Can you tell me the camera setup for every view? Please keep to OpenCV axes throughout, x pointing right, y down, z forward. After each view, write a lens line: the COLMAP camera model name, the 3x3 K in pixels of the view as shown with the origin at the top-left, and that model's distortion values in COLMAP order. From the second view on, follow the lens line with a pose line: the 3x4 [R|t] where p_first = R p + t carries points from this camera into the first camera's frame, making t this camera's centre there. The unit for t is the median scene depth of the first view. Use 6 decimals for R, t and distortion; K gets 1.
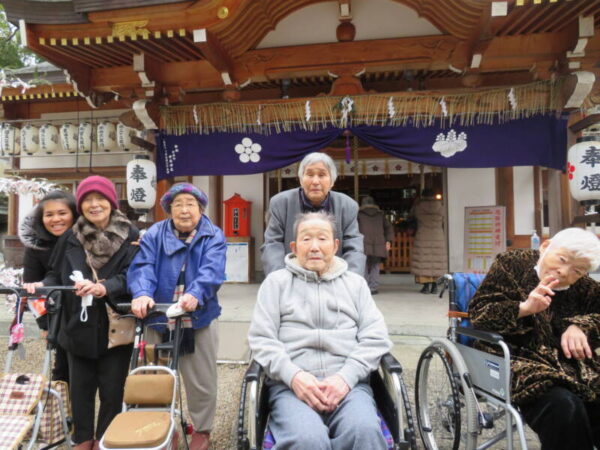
lens RADIAL K [[426.3, 0, 292.8], [0, 426.3, 223.0], [0, 0, 1]] dist [-0.009071, 0.007827]
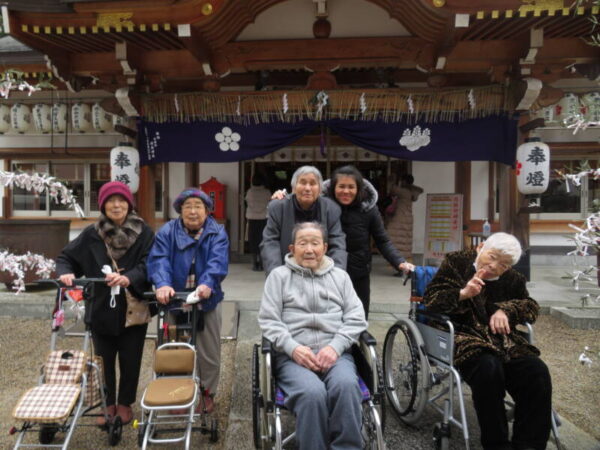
lens RADIAL K [[426.3, 0, 292.8], [0, 426.3, 223.0], [0, 0, 1]] dist [-0.009071, 0.007827]
pose [[0.996848, 0.006753, 0.079044, -0.031944], [-0.011237, 0.998344, 0.056427, -0.030049], [-0.078532, -0.057137, 0.995273, -0.083852]]
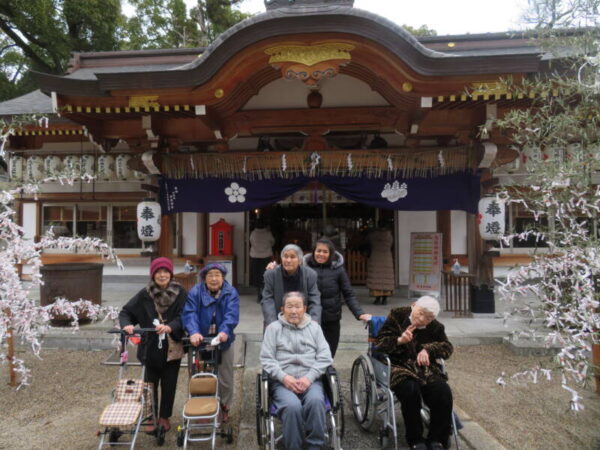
lens RADIAL K [[426.3, 0, 292.8], [0, 426.3, 223.0], [0, 0, 1]] dist [-0.009071, 0.007827]
pose [[0.997744, 0.001001, 0.067122, -0.026366], [-0.001780, 0.999932, 0.011544, -0.114312], [-0.067106, -0.011637, 0.997678, -0.289916]]
